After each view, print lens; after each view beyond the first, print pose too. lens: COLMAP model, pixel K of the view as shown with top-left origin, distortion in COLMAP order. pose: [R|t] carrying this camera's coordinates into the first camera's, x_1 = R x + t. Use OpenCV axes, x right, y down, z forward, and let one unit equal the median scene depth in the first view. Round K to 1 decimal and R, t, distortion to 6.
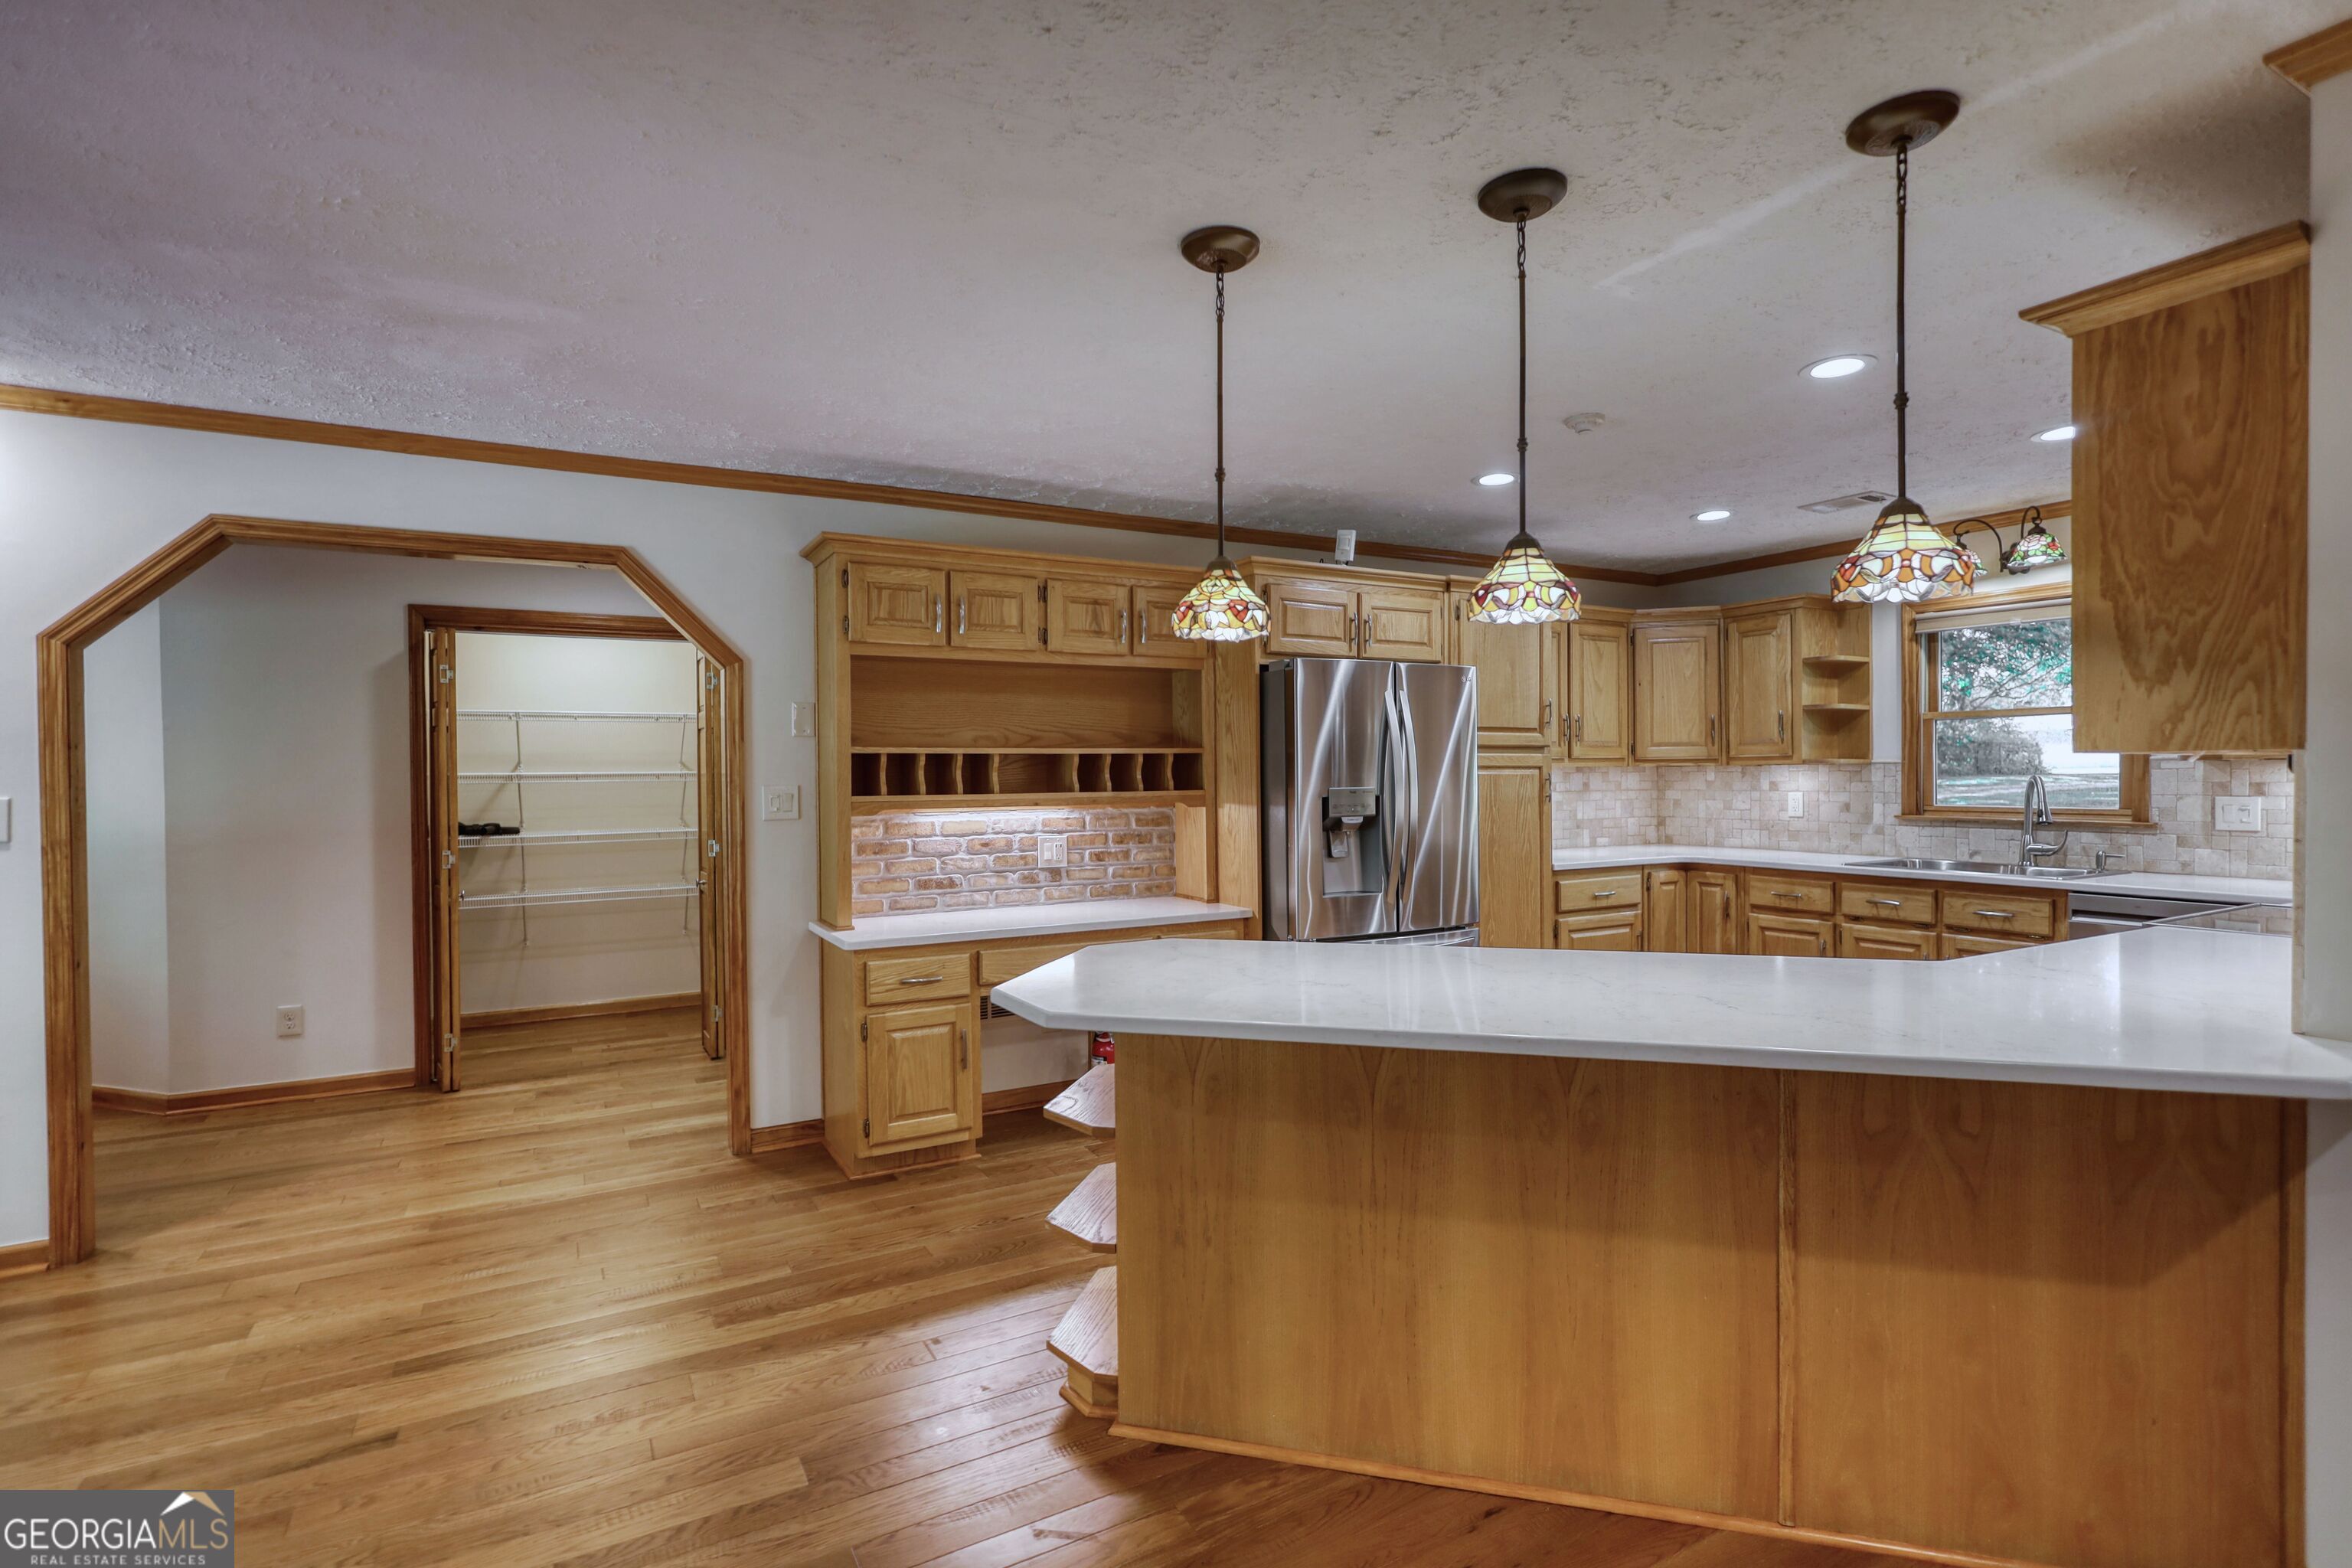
lens RADIAL K [[1093.3, 0, 1157.3], [0, 1093.3, 789.4], [0, 0, 1]] dist [-0.003244, 0.001951]
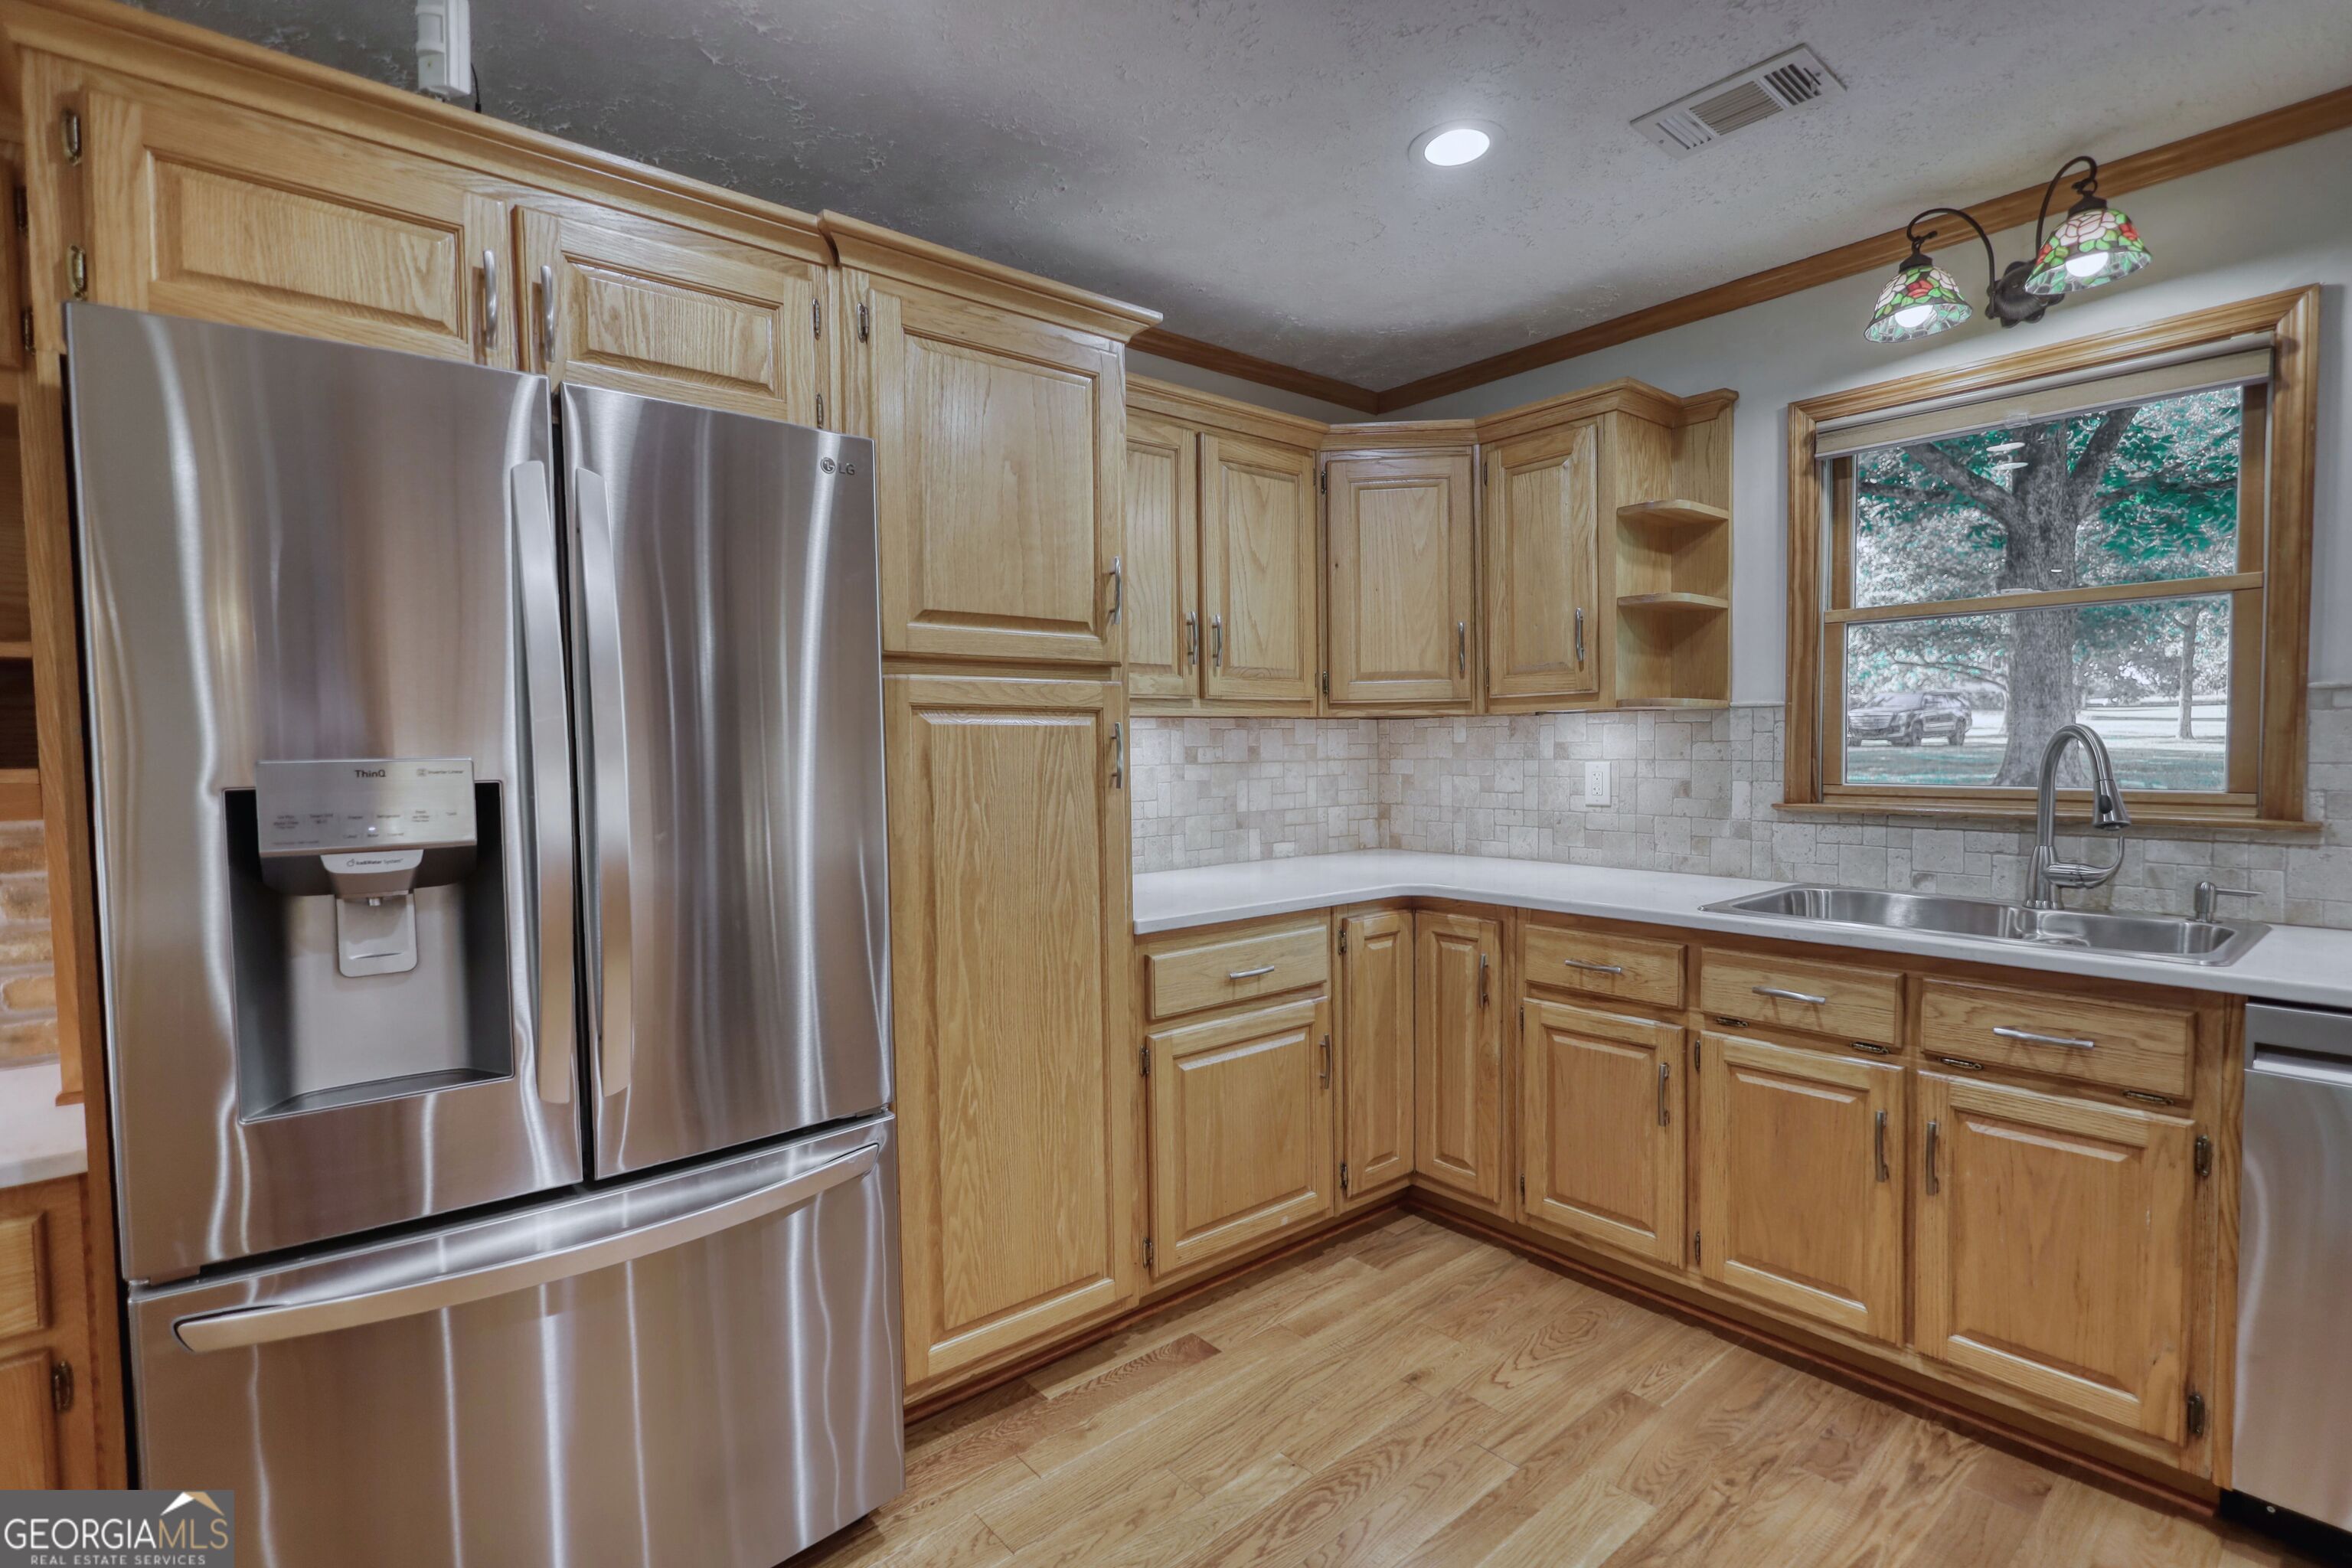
lens RADIAL K [[1093.3, 0, 1177.1], [0, 1093.3, 790.1], [0, 0, 1]] dist [-0.003244, 0.001951]
pose [[0.979799, -0.012159, 0.199616, 0.323749], [0.006716, 0.999588, 0.027922, 0.000217], [-0.199873, -0.026017, 0.979476, 0.613404]]
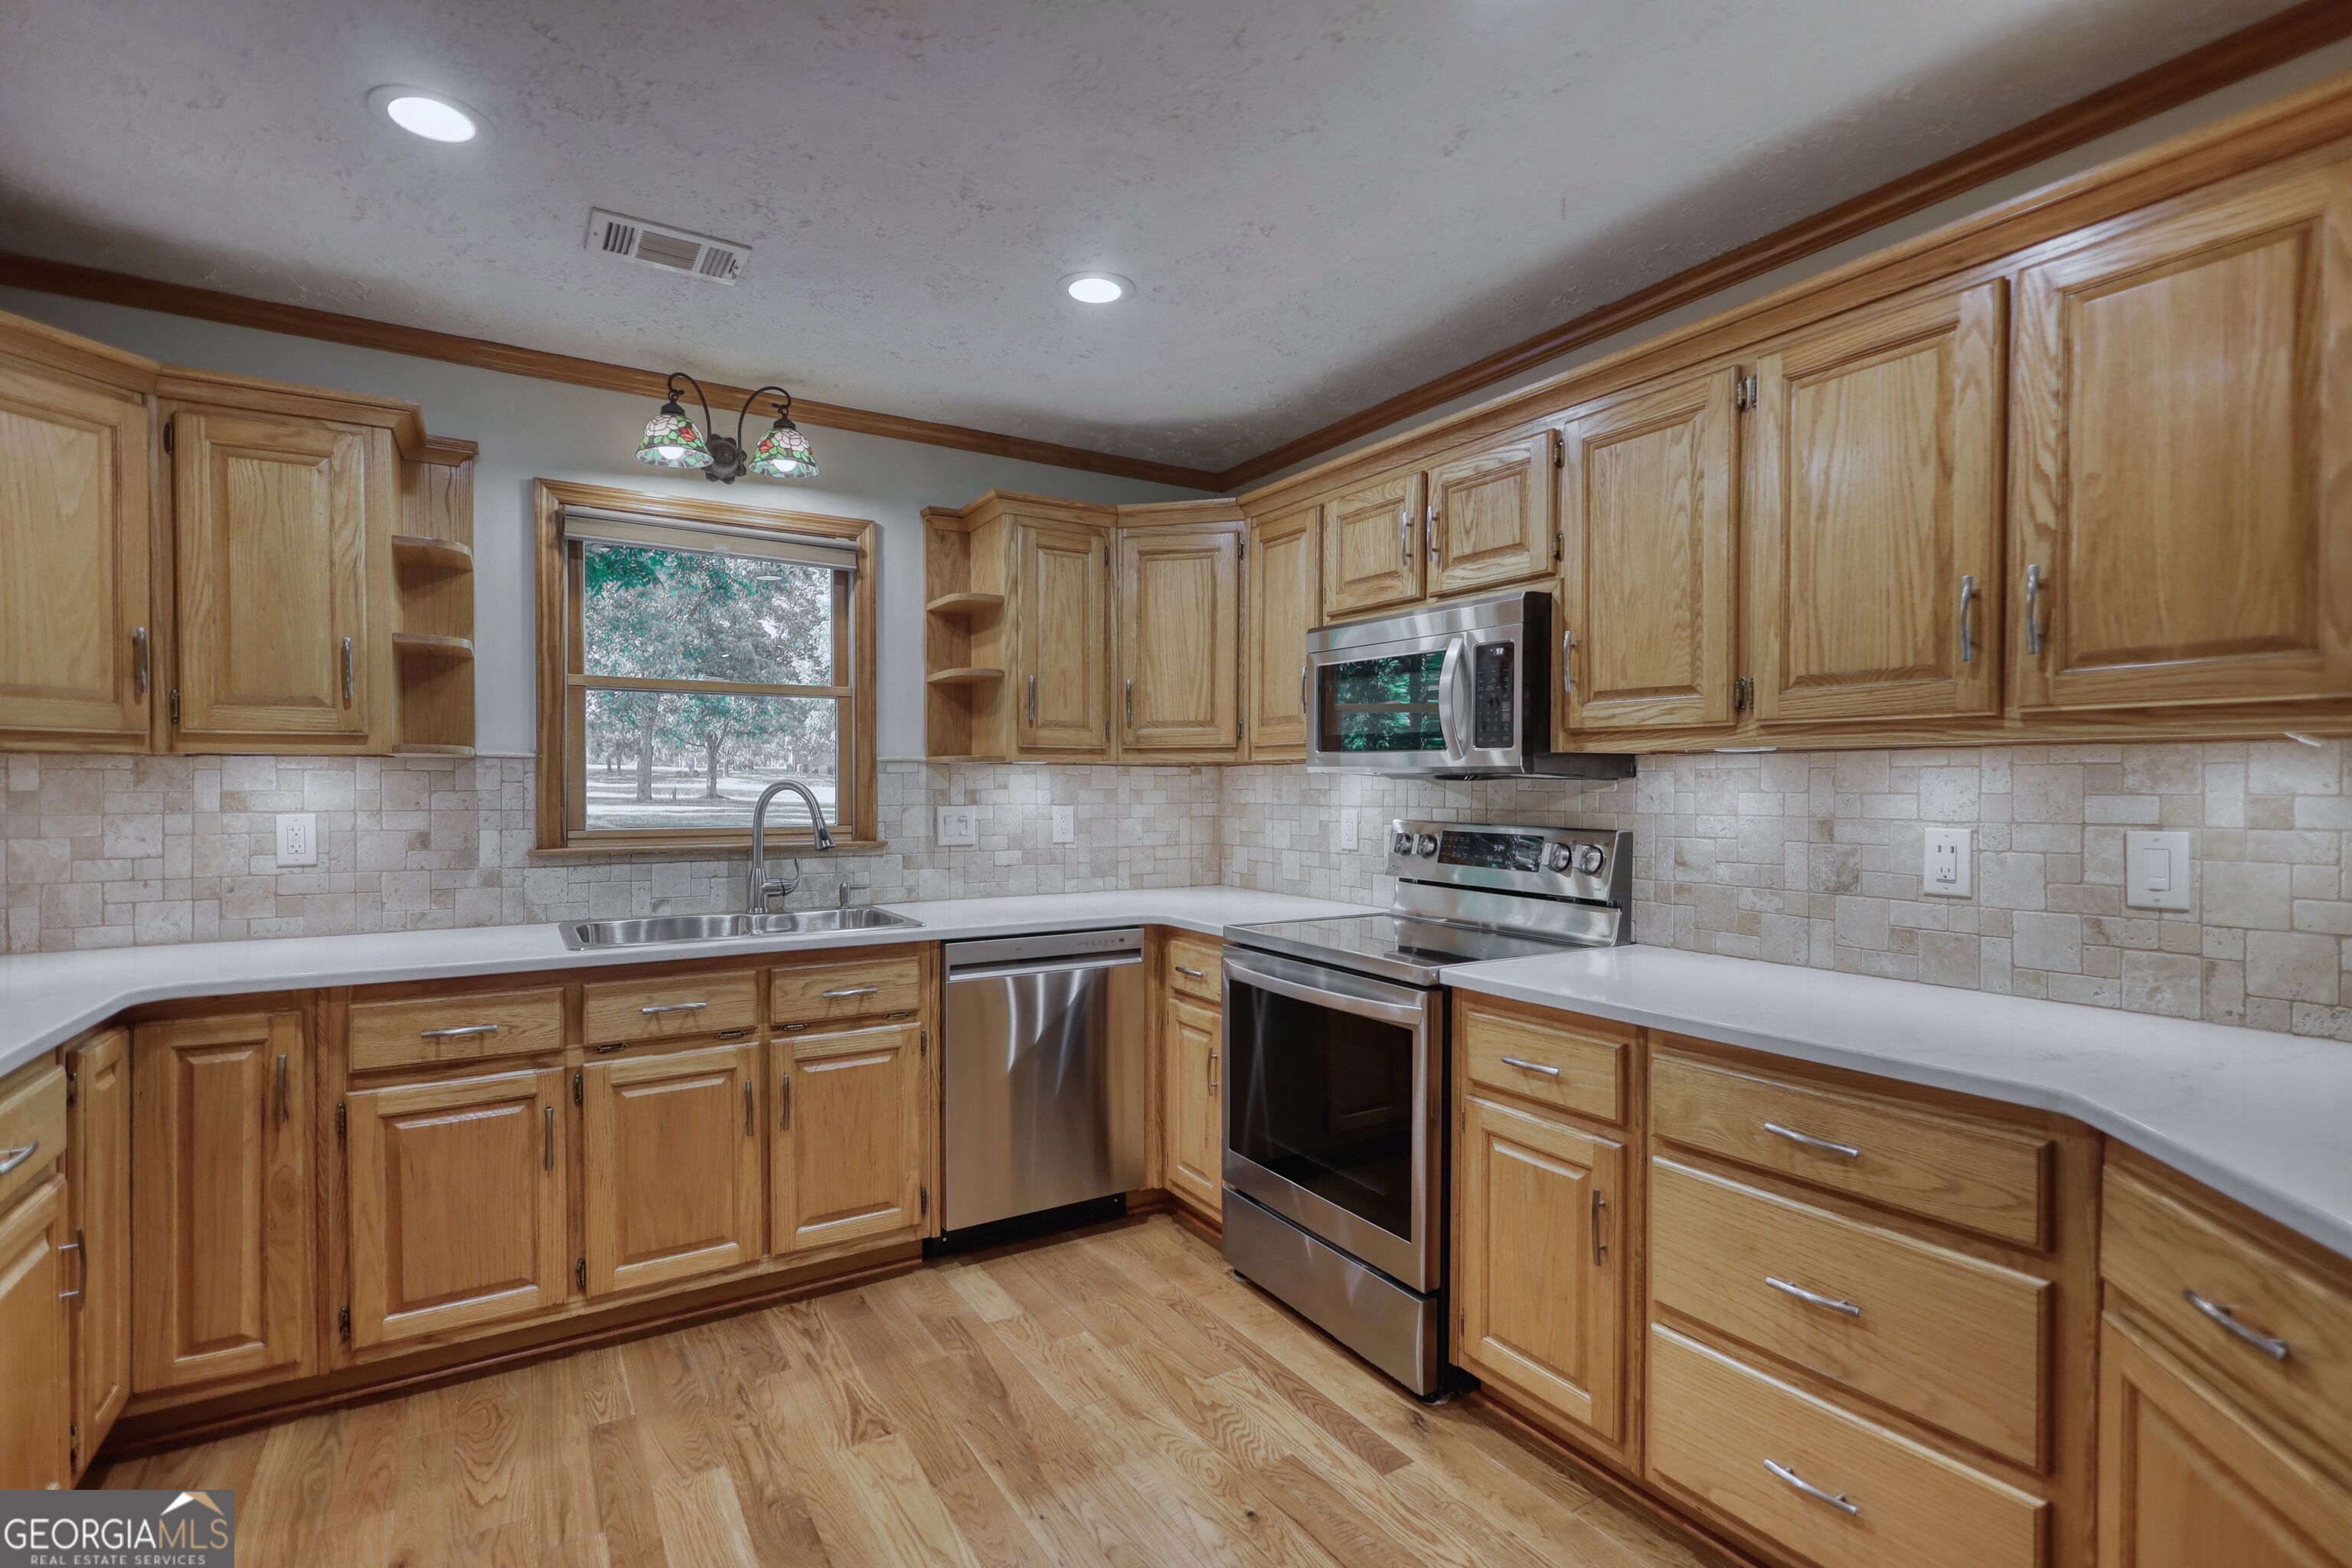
lens RADIAL K [[1093.3, 0, 1178.0], [0, 1093.3, 796.2], [0, 0, 1]] dist [-0.003244, 0.001951]
pose [[-0.056875, -0.003945, 0.998374, 0.104876], [0.013774, 0.999894, 0.004736, -0.002544], [-0.998286, 0.014021, -0.056814, 0.801798]]
